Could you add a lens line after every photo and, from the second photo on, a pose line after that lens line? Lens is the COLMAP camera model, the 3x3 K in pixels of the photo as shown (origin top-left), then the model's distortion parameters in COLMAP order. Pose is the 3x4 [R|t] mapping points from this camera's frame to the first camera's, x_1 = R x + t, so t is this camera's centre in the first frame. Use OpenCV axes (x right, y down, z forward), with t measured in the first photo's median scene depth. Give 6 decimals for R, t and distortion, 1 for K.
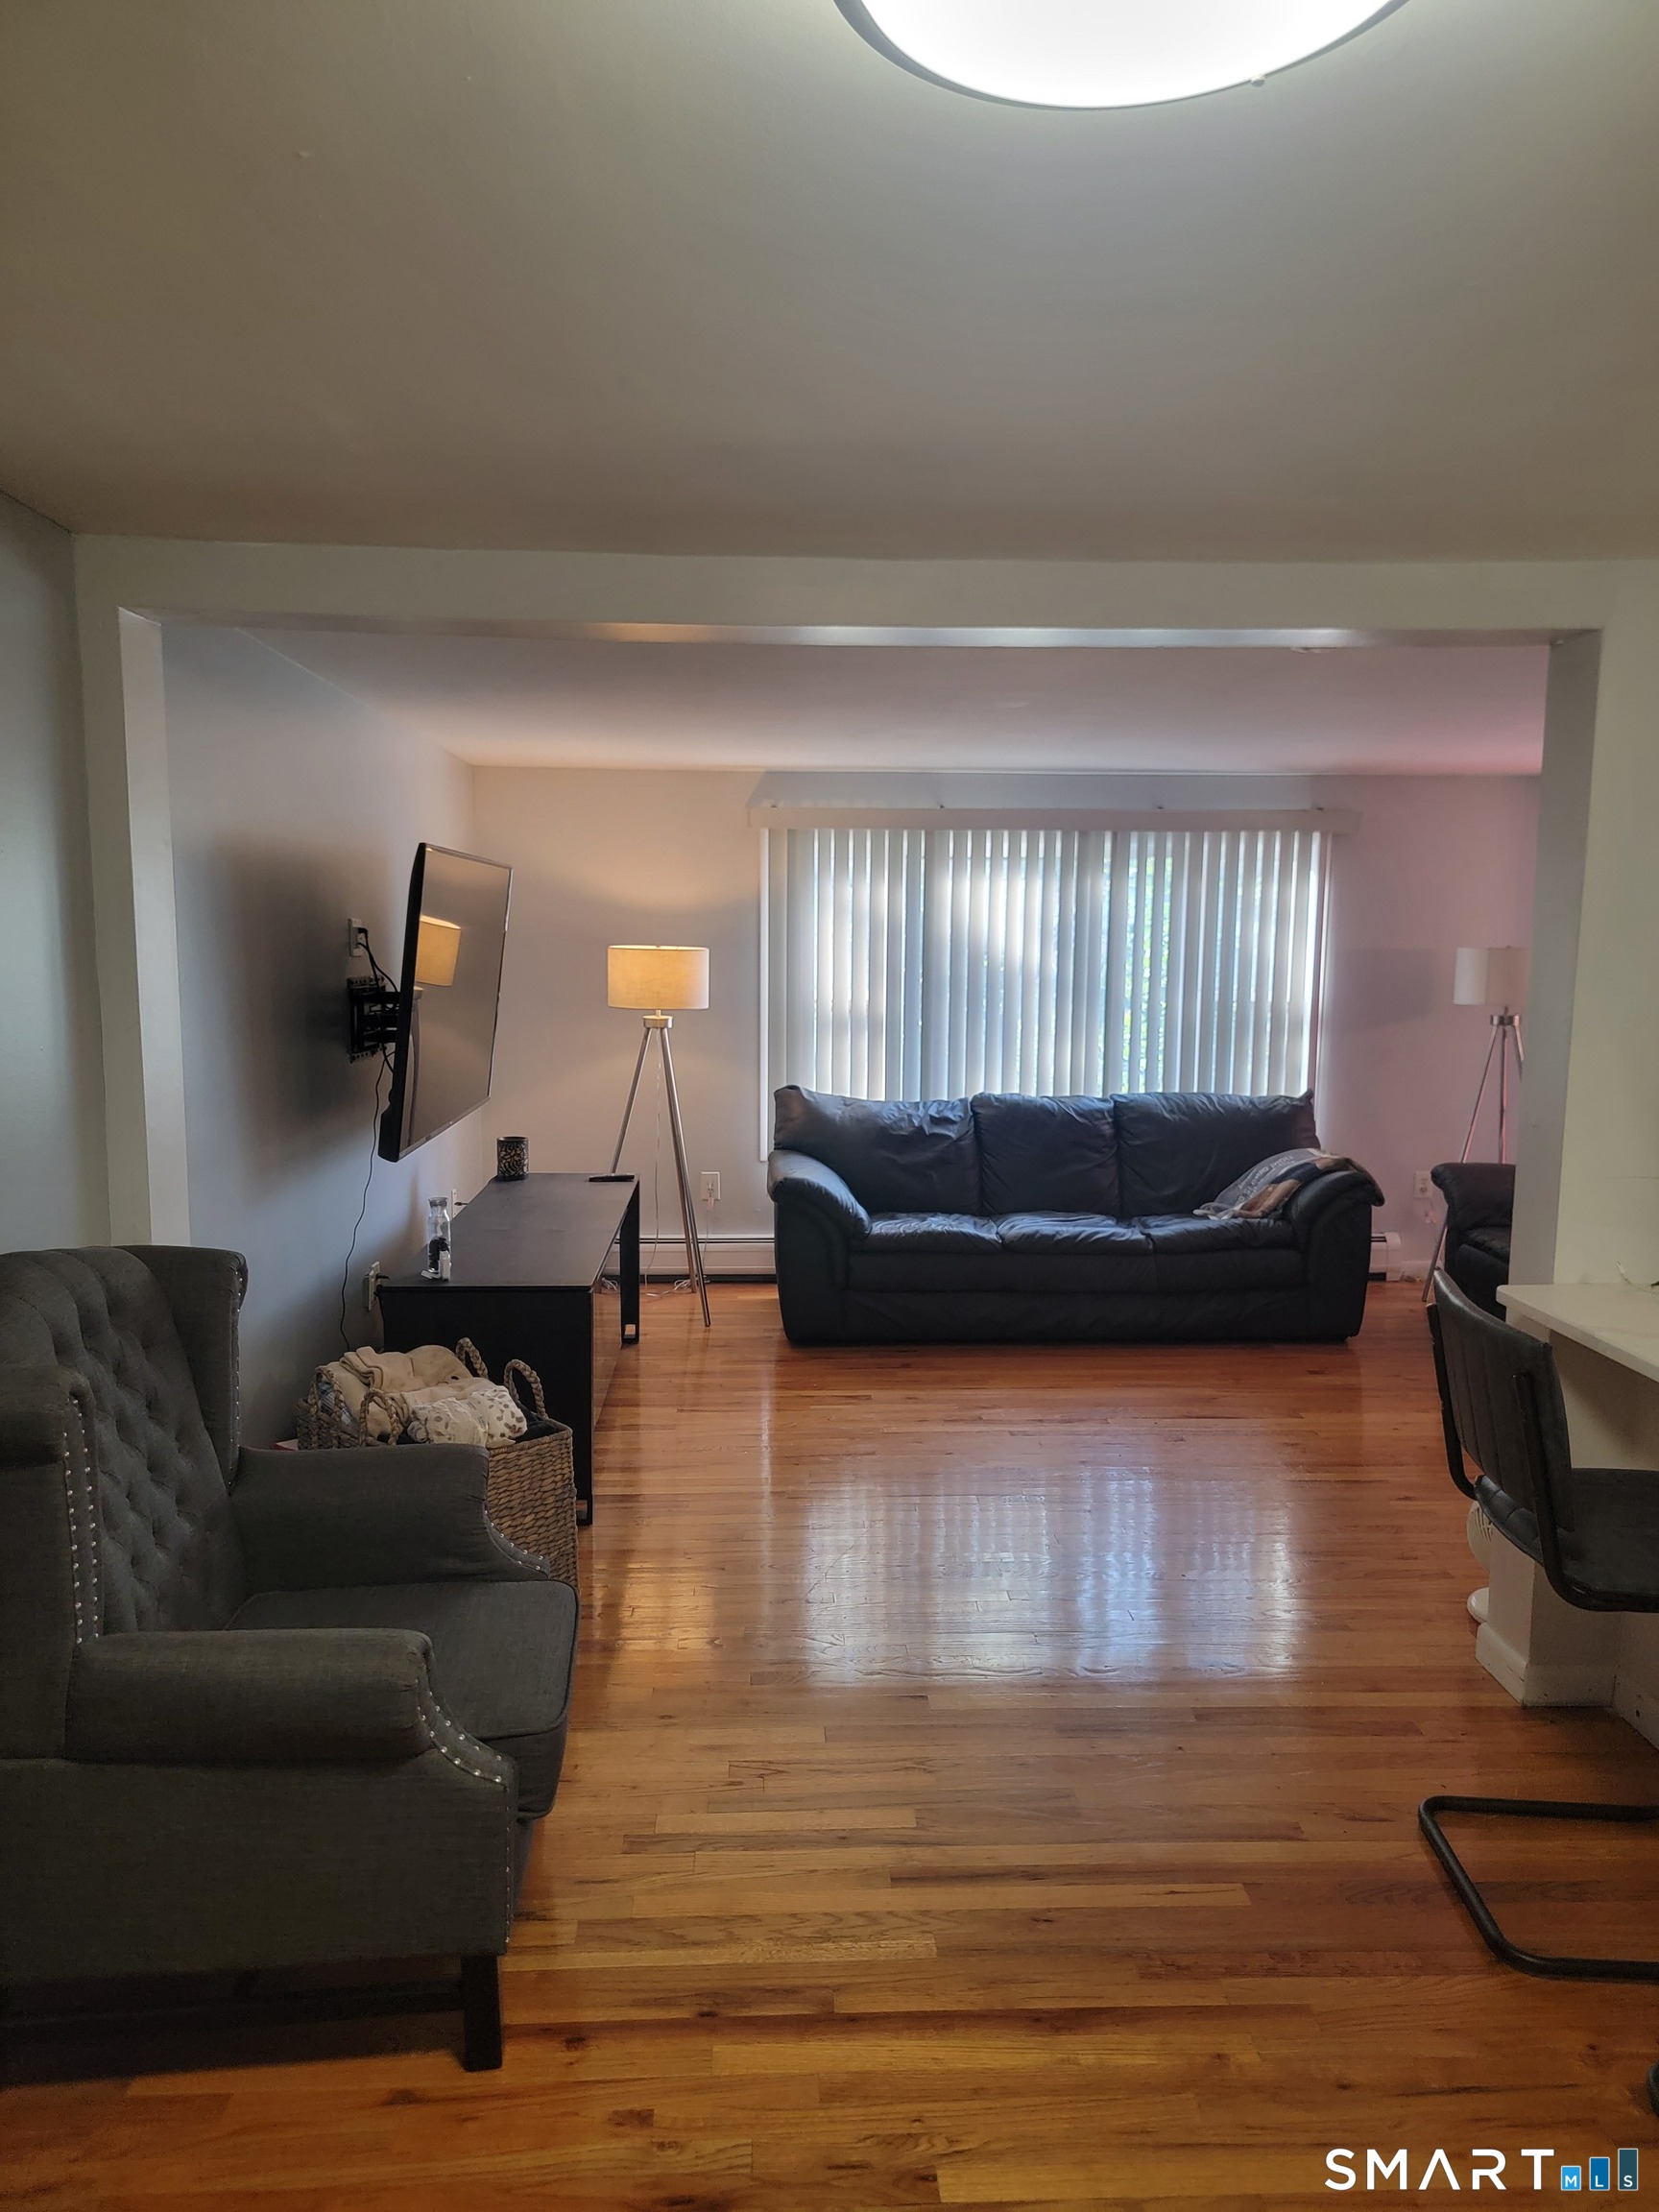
lens RADIAL K [[1556.2, 0, 829.7], [0, 1556.2, 1128.3], [0, 0, 1]] dist [0.021210, -0.004075]
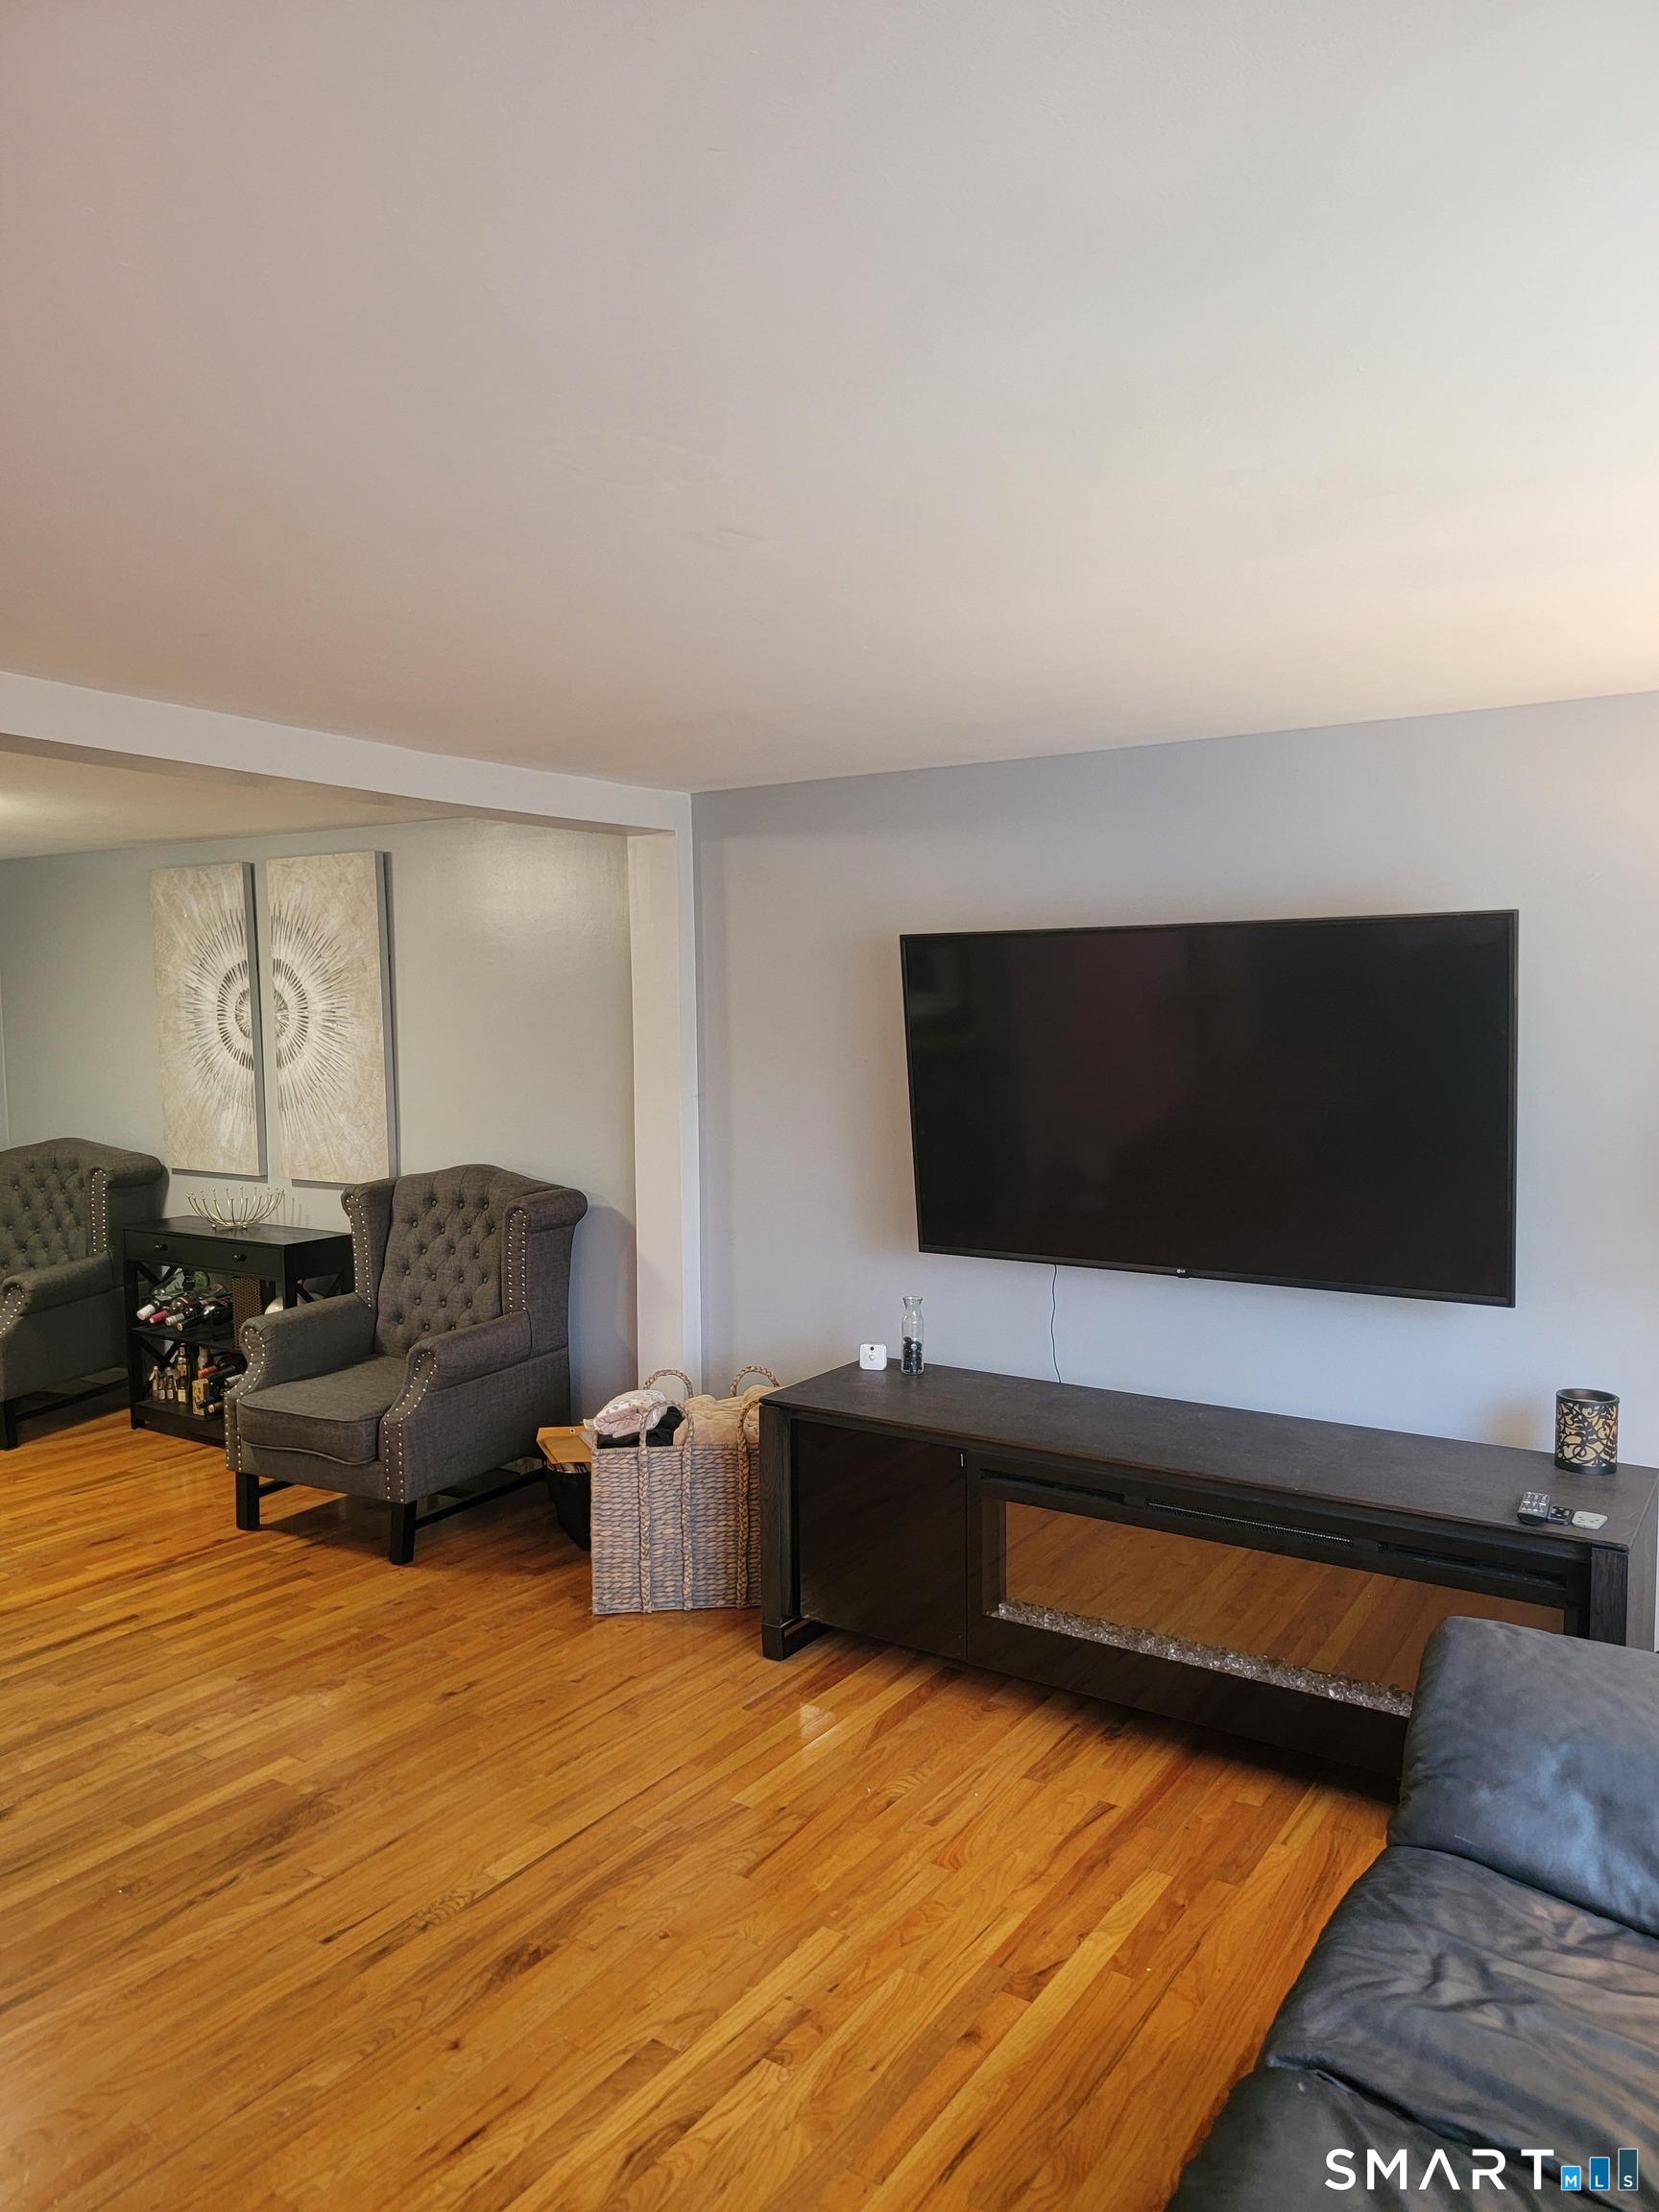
lens RADIAL K [[1556.2, 0, 829.7], [0, 1556.2, 1128.3], [0, 0, 1]] dist [0.021210, -0.004075]
pose [[-0.597139, 0.066795, -0.799352, 0.384405], [-0.098217, 0.982940, 0.155506, -0.146101], [0.796102, 0.171369, -0.580391, 1.070338]]
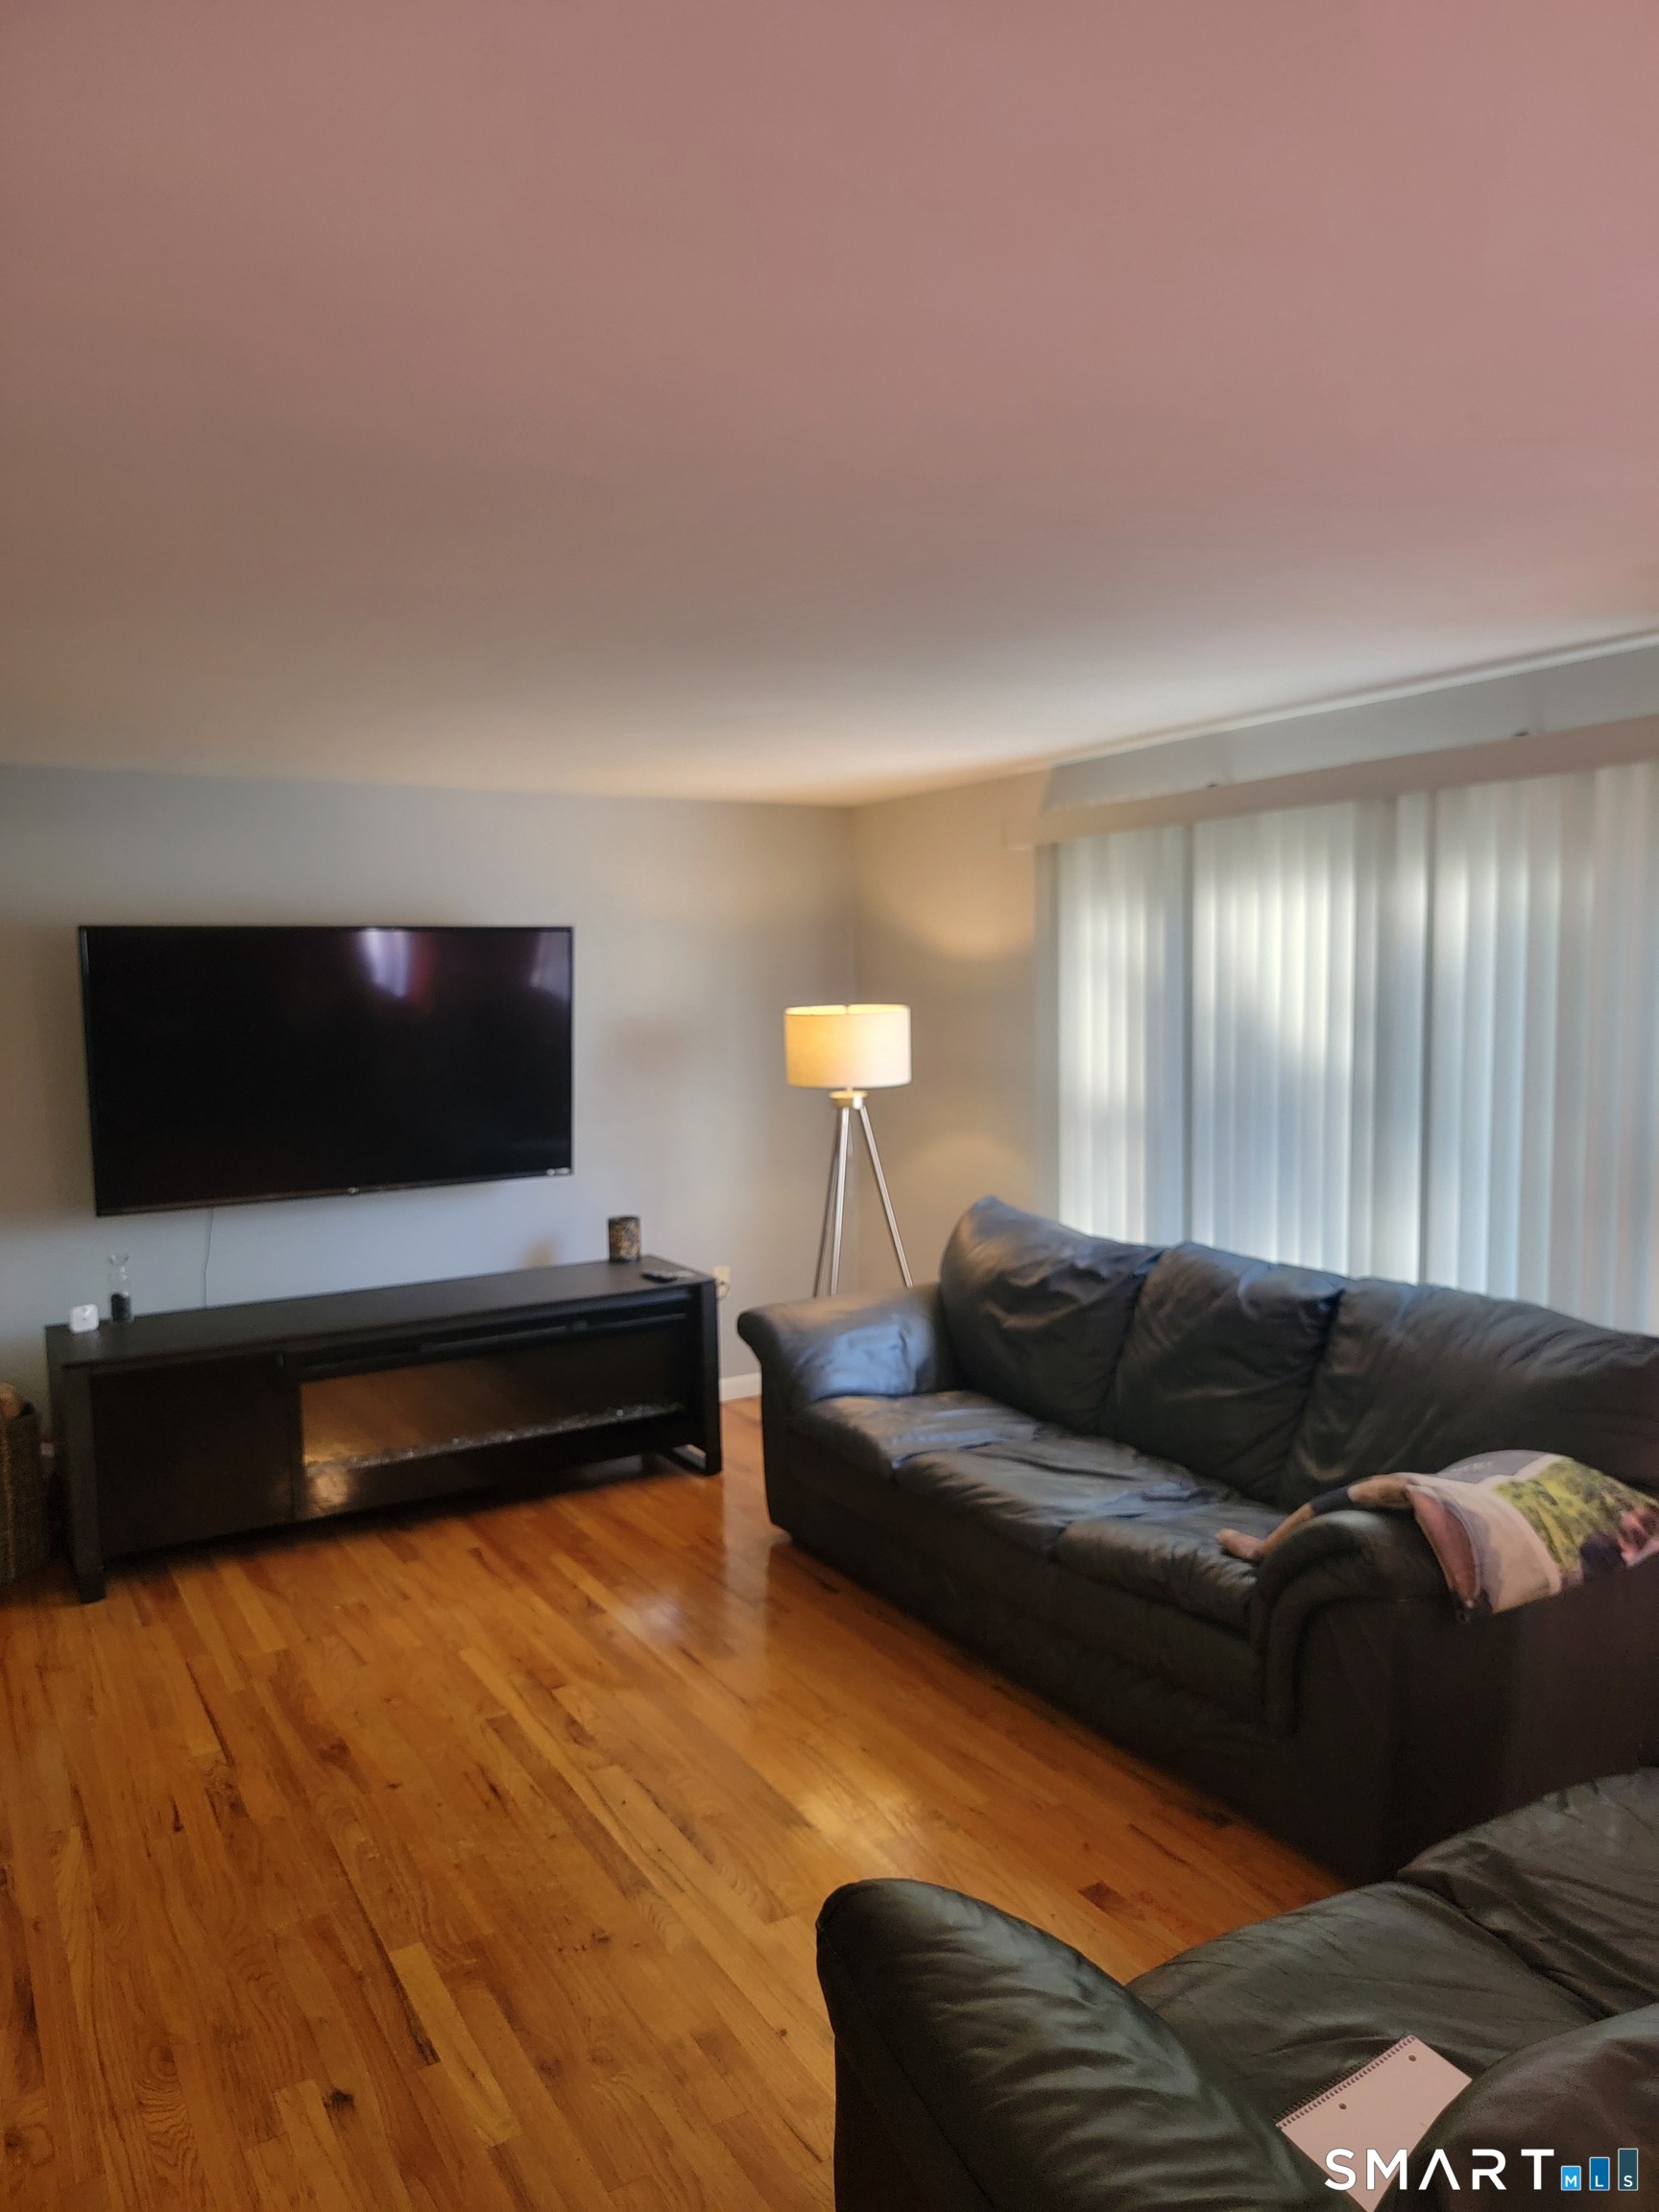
lens RADIAL K [[1556.2, 0, 829.7], [0, 1556.2, 1128.3], [0, 0, 1]] dist [0.021210, -0.004075]
pose [[0.458980, 0.064142, -0.886128, 0.655311], [-0.086121, 0.995906, 0.027481, -0.081938], [0.884263, 0.063701, 0.462625, 0.657313]]
